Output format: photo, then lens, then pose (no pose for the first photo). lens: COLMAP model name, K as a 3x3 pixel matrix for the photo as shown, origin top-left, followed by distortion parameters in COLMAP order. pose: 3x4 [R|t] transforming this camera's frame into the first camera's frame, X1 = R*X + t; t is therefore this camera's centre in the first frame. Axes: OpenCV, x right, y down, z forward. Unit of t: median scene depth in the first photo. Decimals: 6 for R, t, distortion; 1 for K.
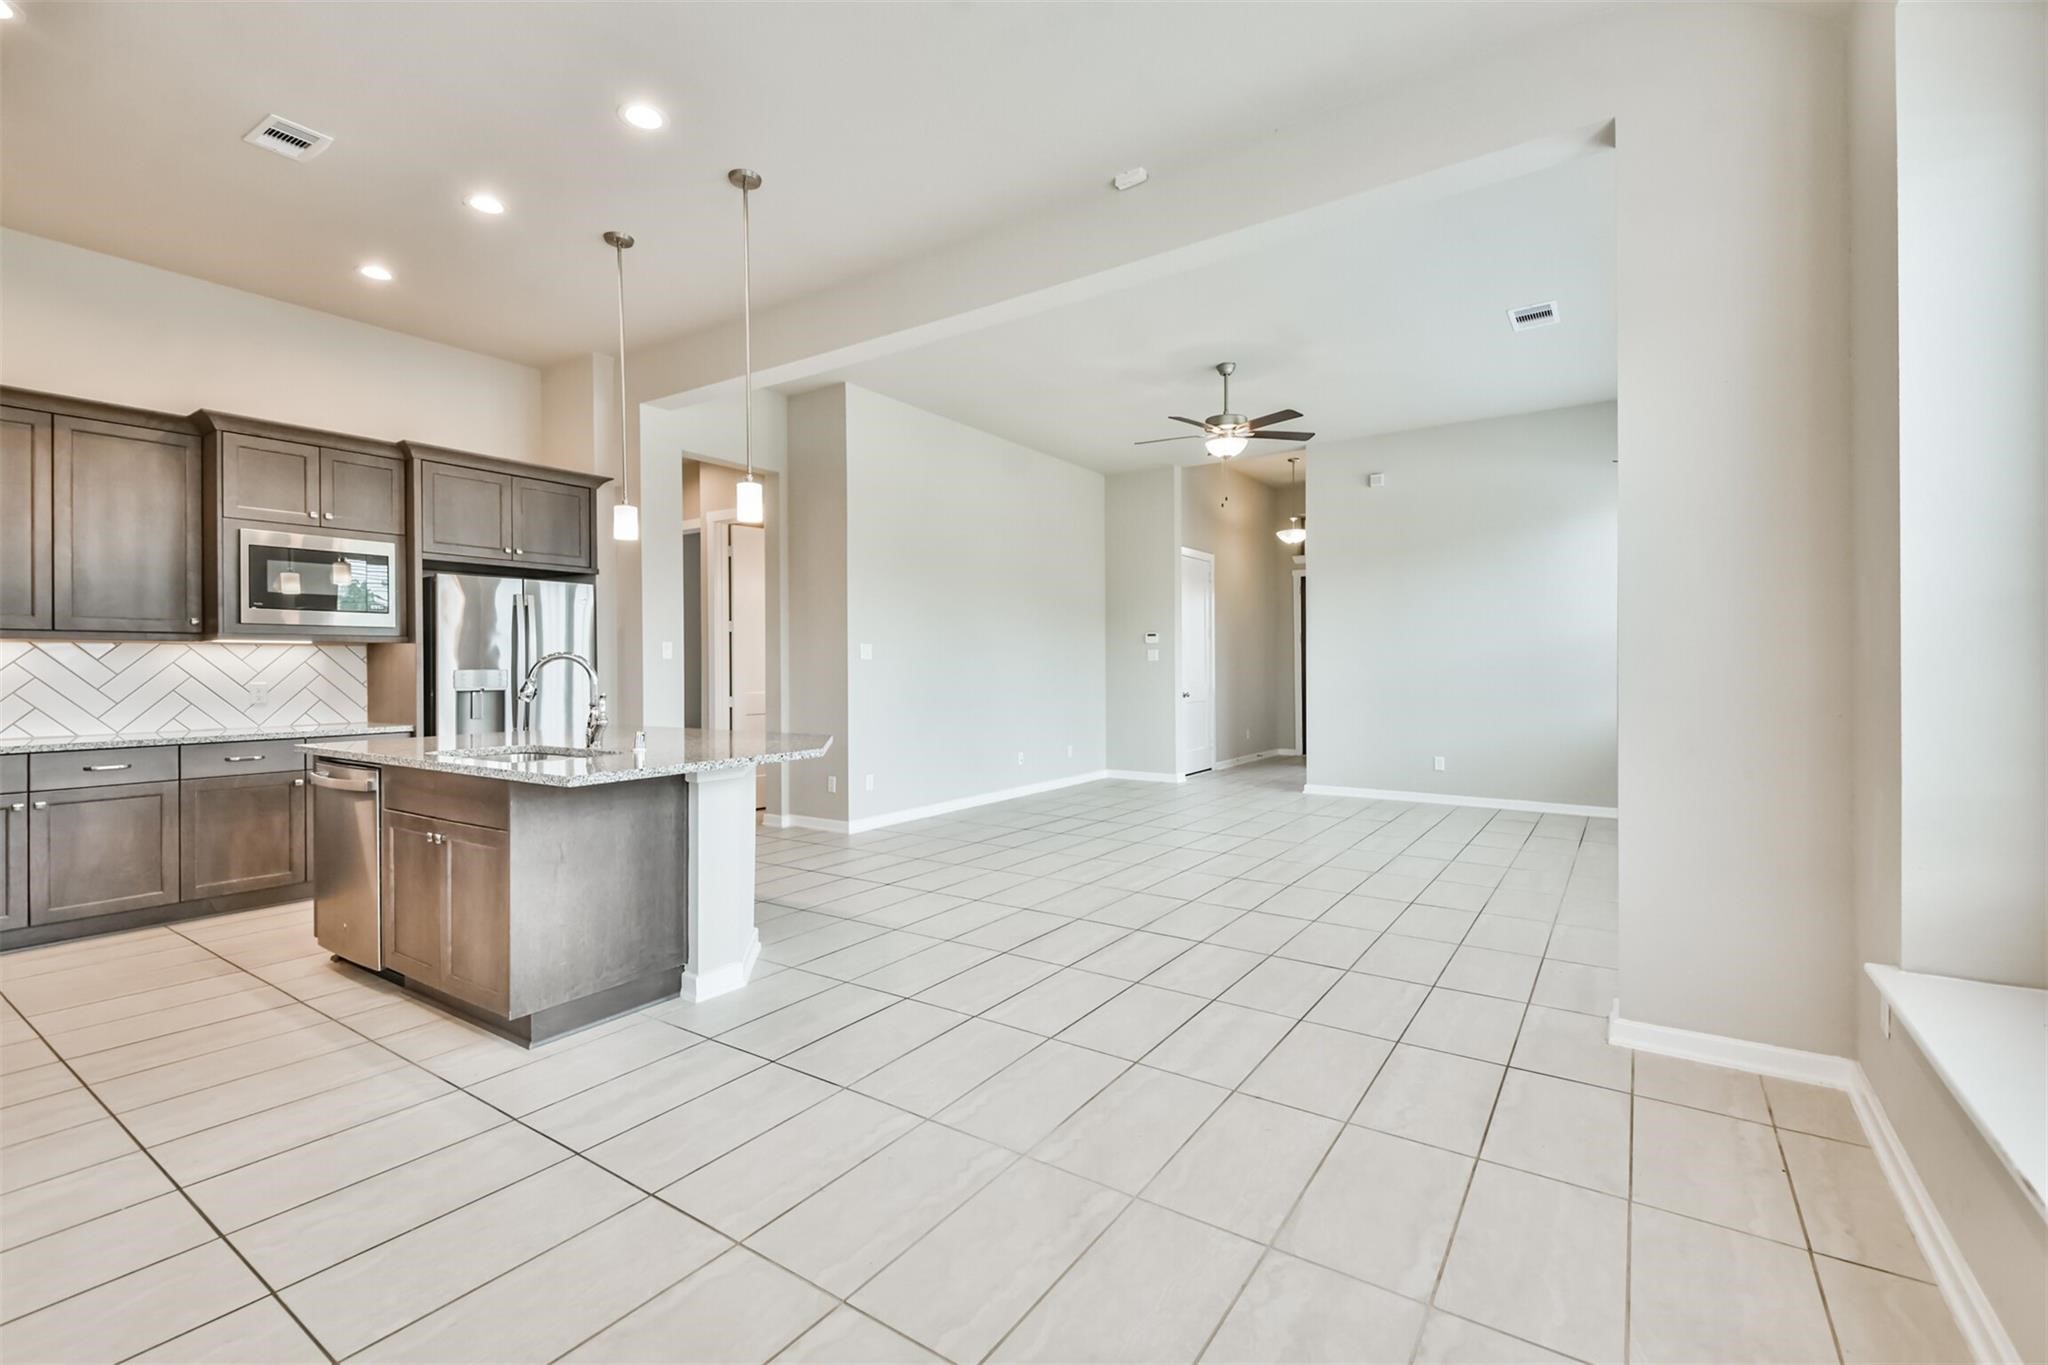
lens RADIAL K [[888.7, 0, 1023.9], [0, 888.7, 665.4], [0, 0, 1]] dist [0.032033, -0.015594]
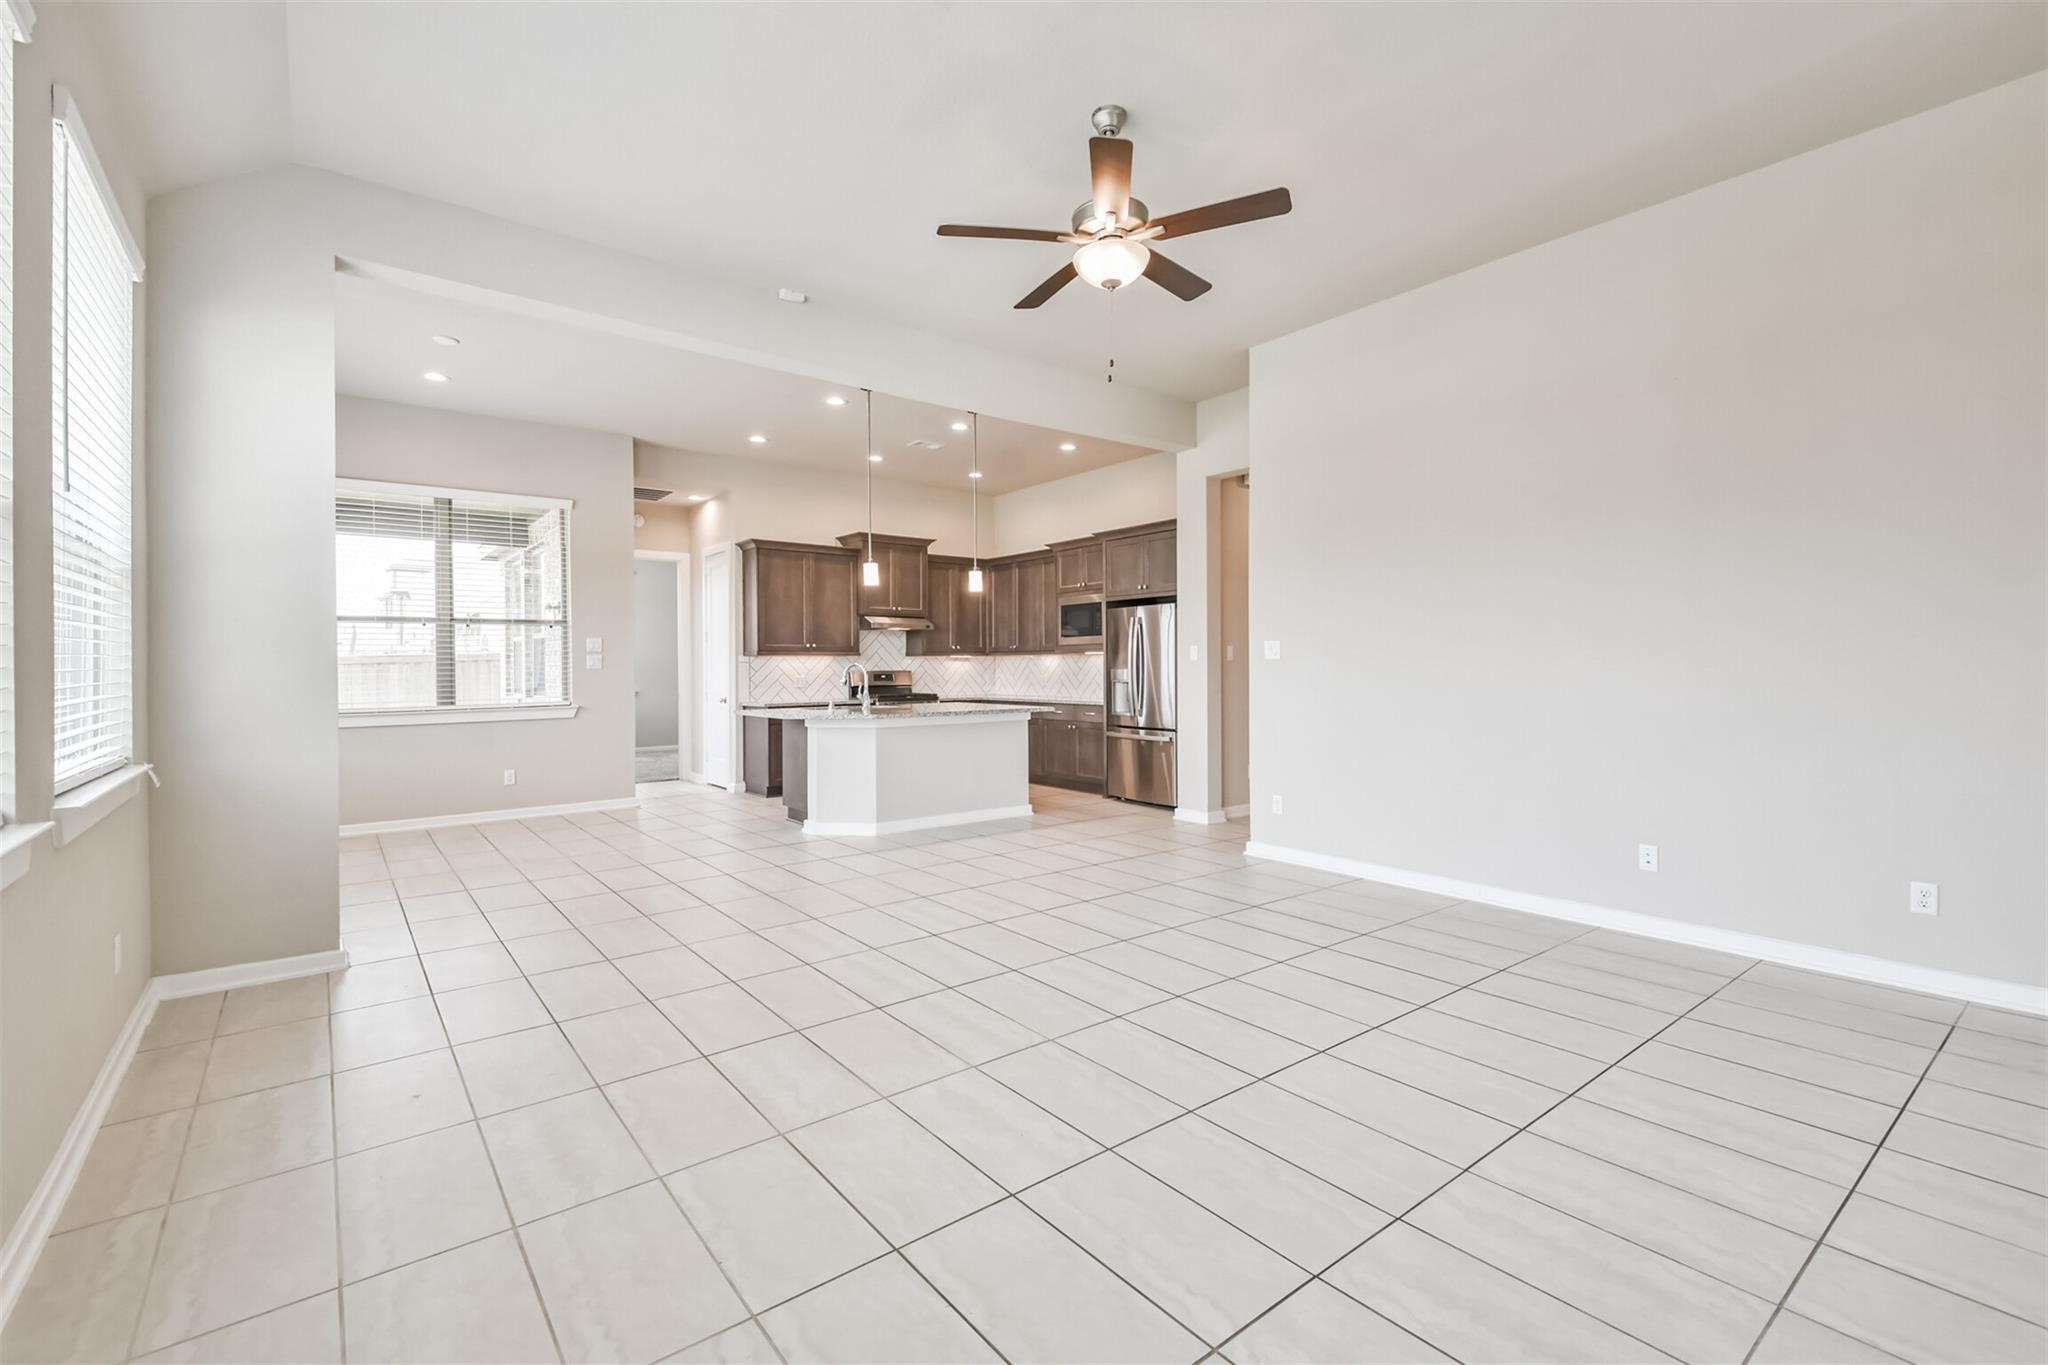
lens RADIAL K [[888.7, 0, 1036.4], [0, 888.7, 665.4], [0, 0, 1]] dist [0.032033, -0.015594]
pose [[-0.290362, 0.005768, -0.956899, 0.996930], [0.007646, 0.999964, 0.003707, -0.008849], [0.956886, -0.006240, -0.290396, 1.453137]]
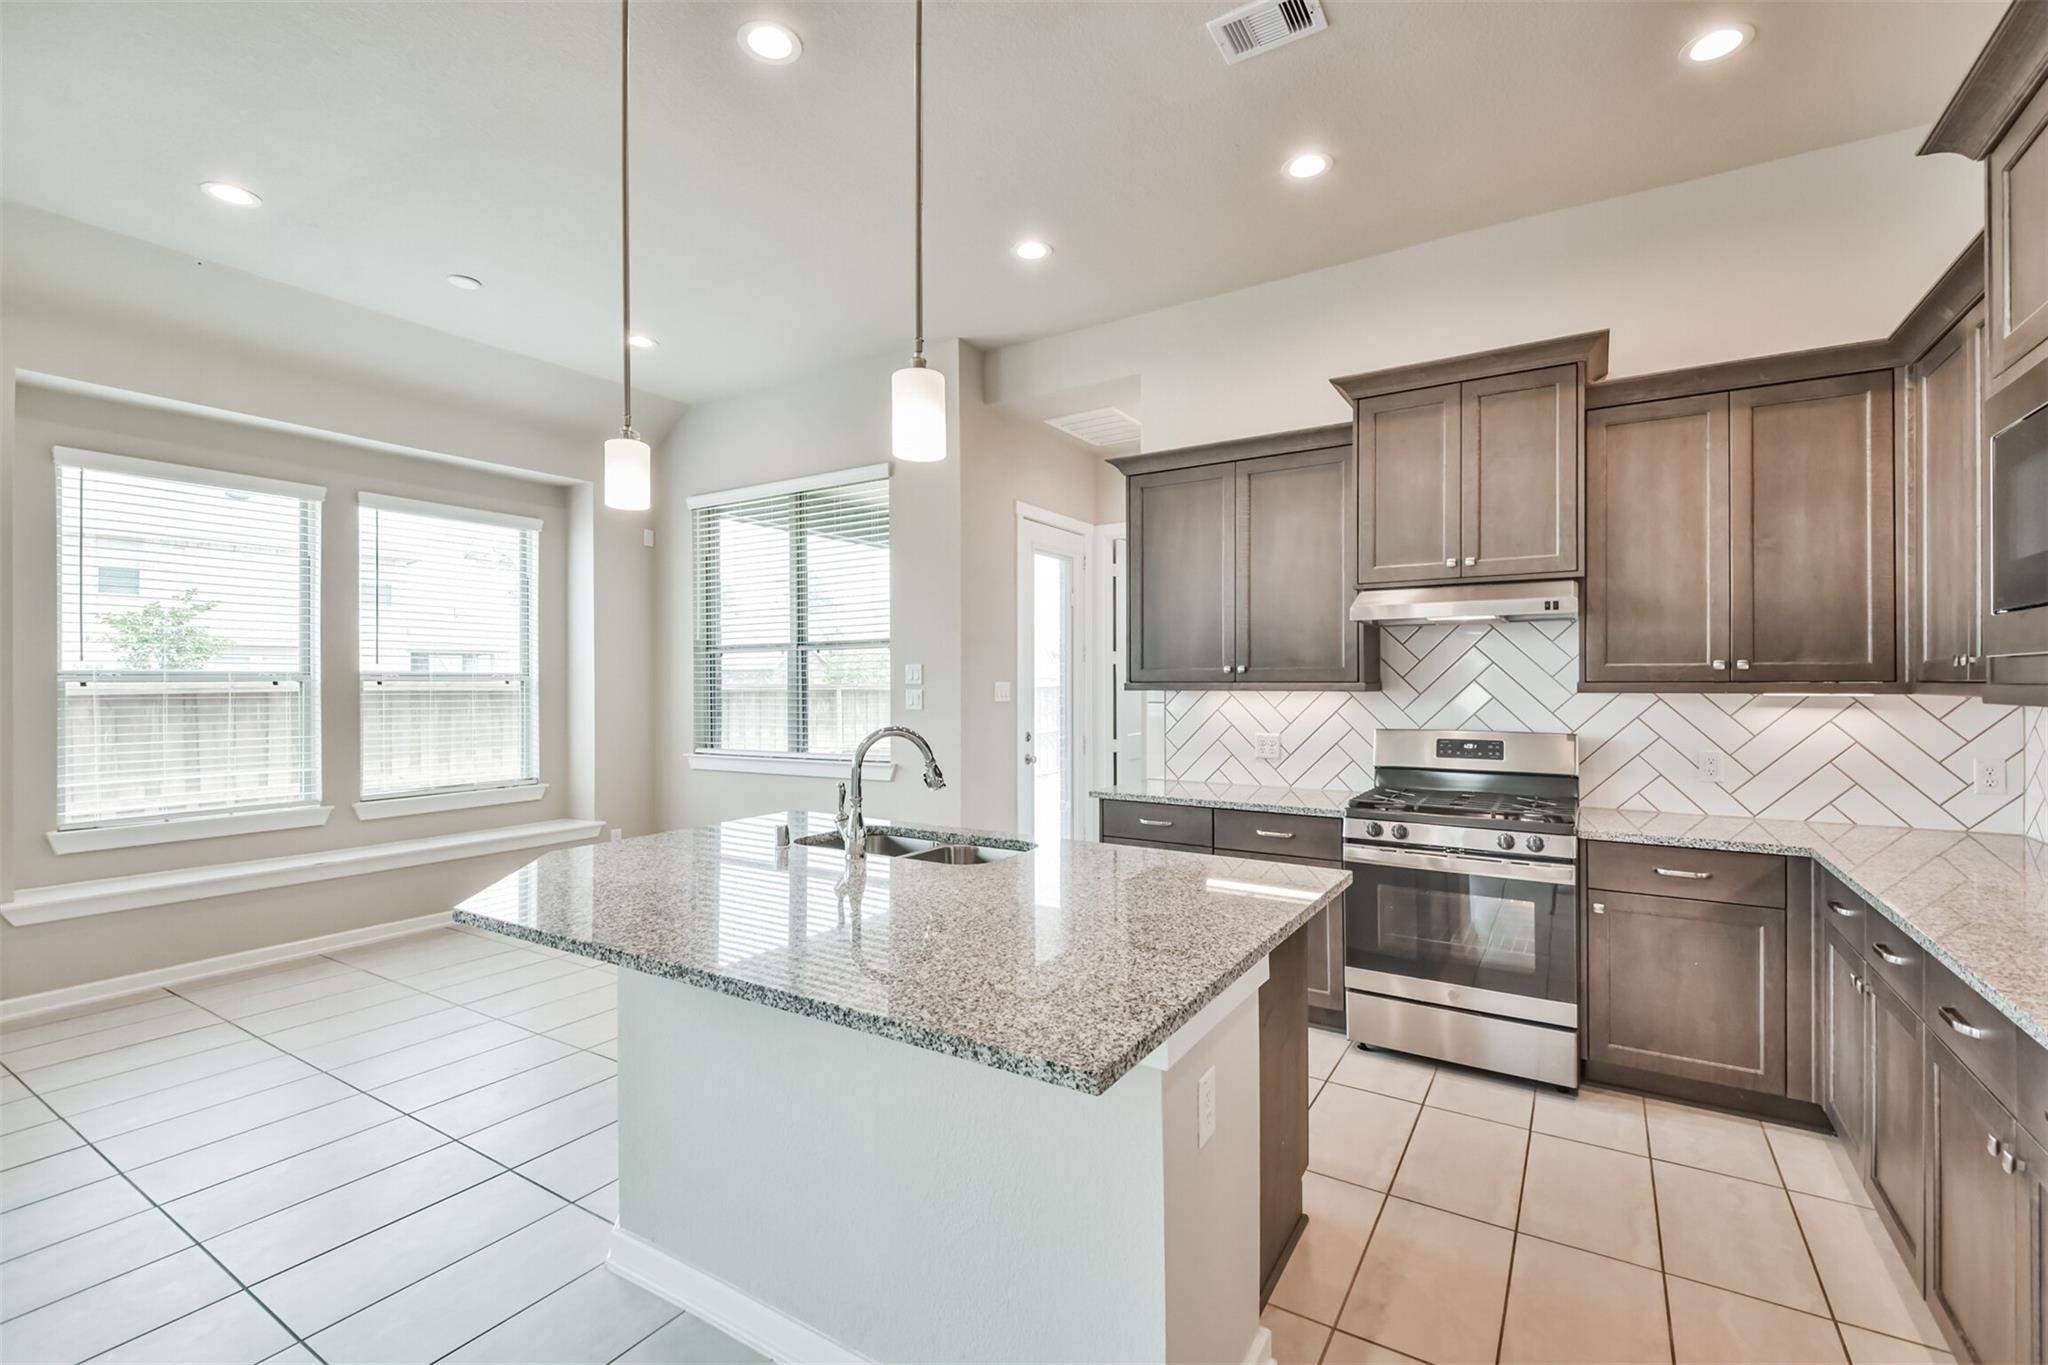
lens RADIAL K [[888.7, 0, 1018.2], [0, 888.7, 676.3], [0, 0, 1]] dist [0.032033, -0.015594]
pose [[-0.999209, 0.007888, -0.038972, -0.428025], [0.008015, 0.999963, -0.003104, -0.039783], [0.038946, -0.003414, -0.999235, 1.282773]]
